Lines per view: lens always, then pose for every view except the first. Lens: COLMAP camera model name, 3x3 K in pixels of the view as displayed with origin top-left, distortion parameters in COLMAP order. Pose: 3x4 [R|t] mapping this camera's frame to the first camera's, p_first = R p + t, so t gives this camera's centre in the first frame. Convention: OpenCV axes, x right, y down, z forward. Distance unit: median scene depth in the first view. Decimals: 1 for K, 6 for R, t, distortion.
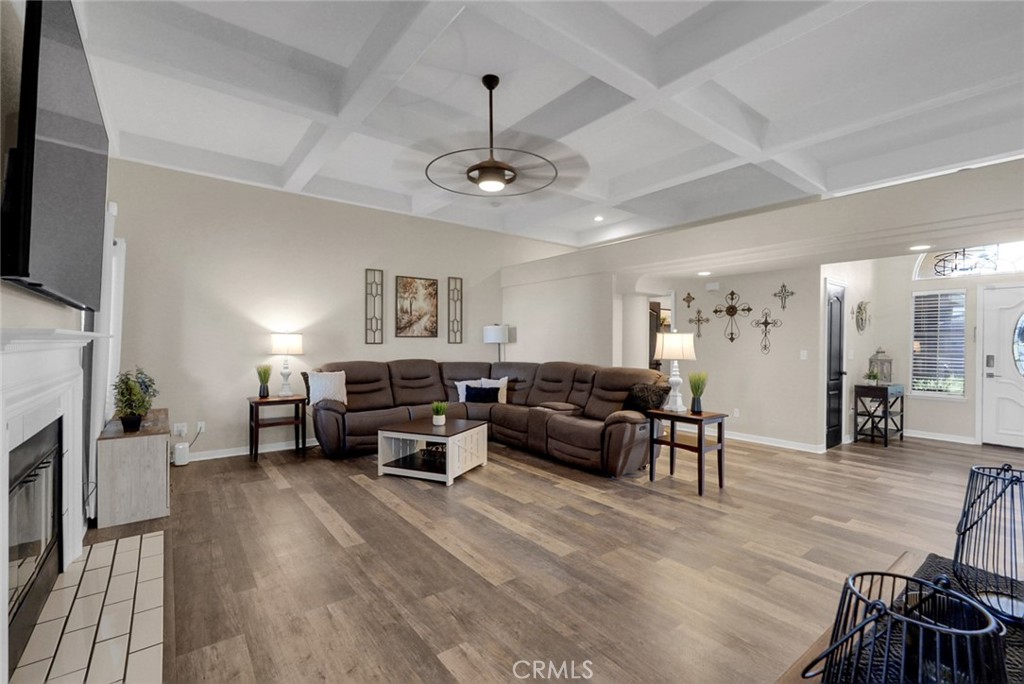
lens RADIAL K [[453.4, 0, 510.3], [0, 453.4, 340.3], [0, 0, 1]] dist [-0.002545, 0.000612]
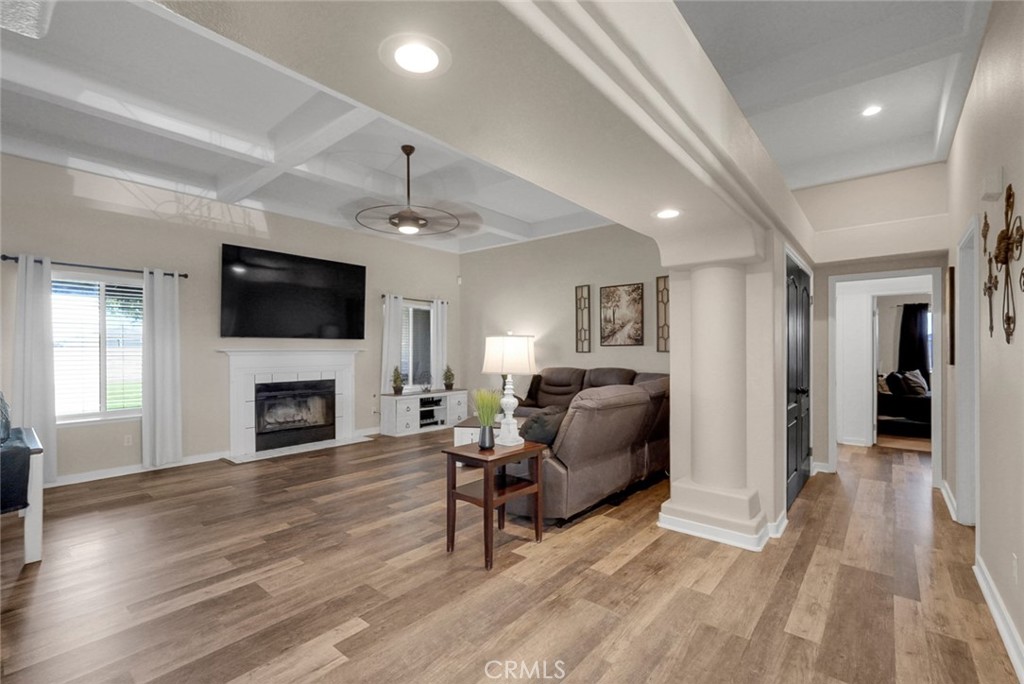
lens RADIAL K [[454.2, 0, 512.6], [0, 454.2, 353.5], [0, 0, 1]] dist [-0.002110, -0.000202]
pose [[0.207404, 0.004010, -0.978247, 0.726760], [0.007370, 0.999957, 0.005662, 0.002695], [0.978228, -0.008384, 0.207365, 0.580972]]
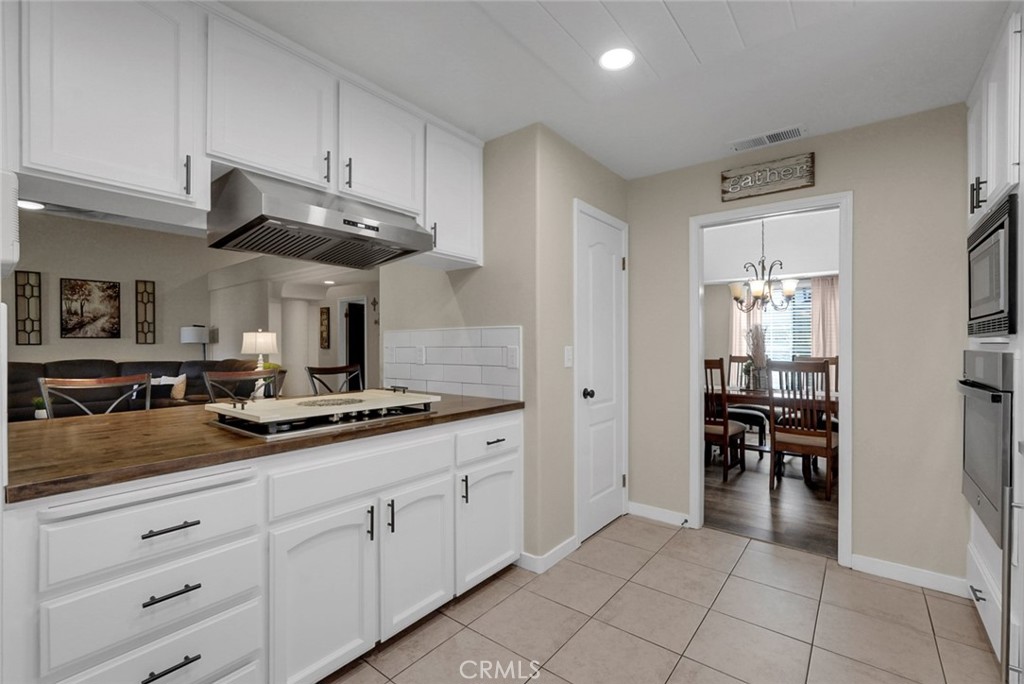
lens RADIAL K [[453.4, 0, 510.3], [0, 453.4, 340.3], [0, 0, 1]] dist [-0.002545, 0.000612]
pose [[0.973450, -0.010611, 0.228654, 0.497151], [0.011058, 0.999939, -0.000674, 0.009548], [-0.228633, 0.003185, 0.973507, -0.222366]]
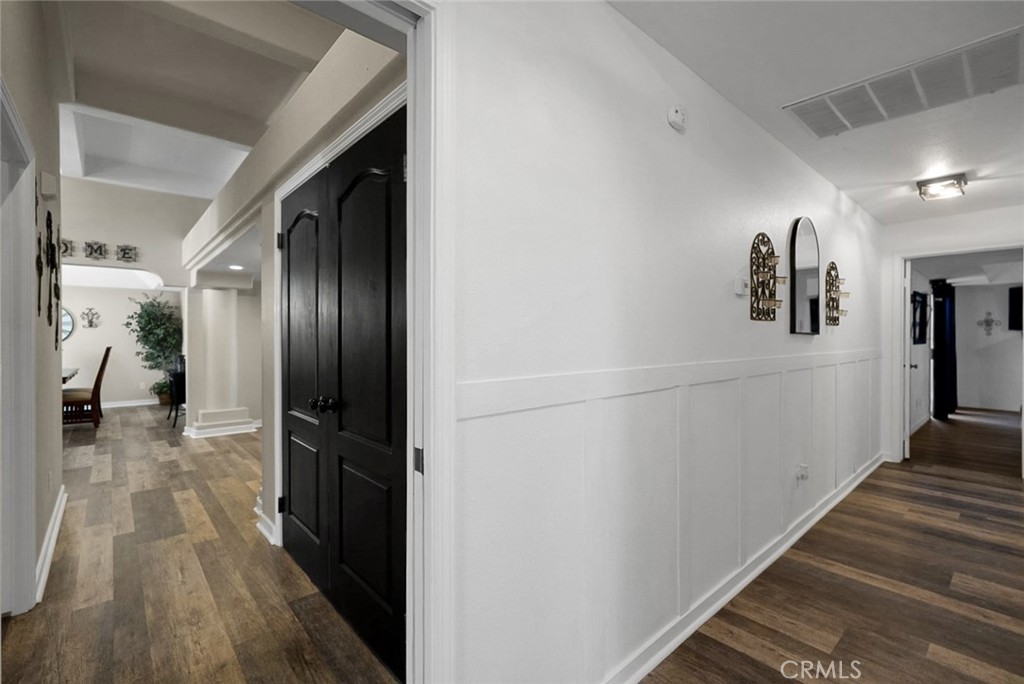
lens RADIAL K [[453.4, 0, 510.3], [0, 453.4, 340.3], [0, 0, 1]] dist [-0.002545, 0.000612]
pose [[-0.998355, -0.004908, -0.057125, 0.187385], [-0.004752, 0.999985, -0.002876, 0.013270], [0.057138, -0.002600, -0.998363, 1.294900]]
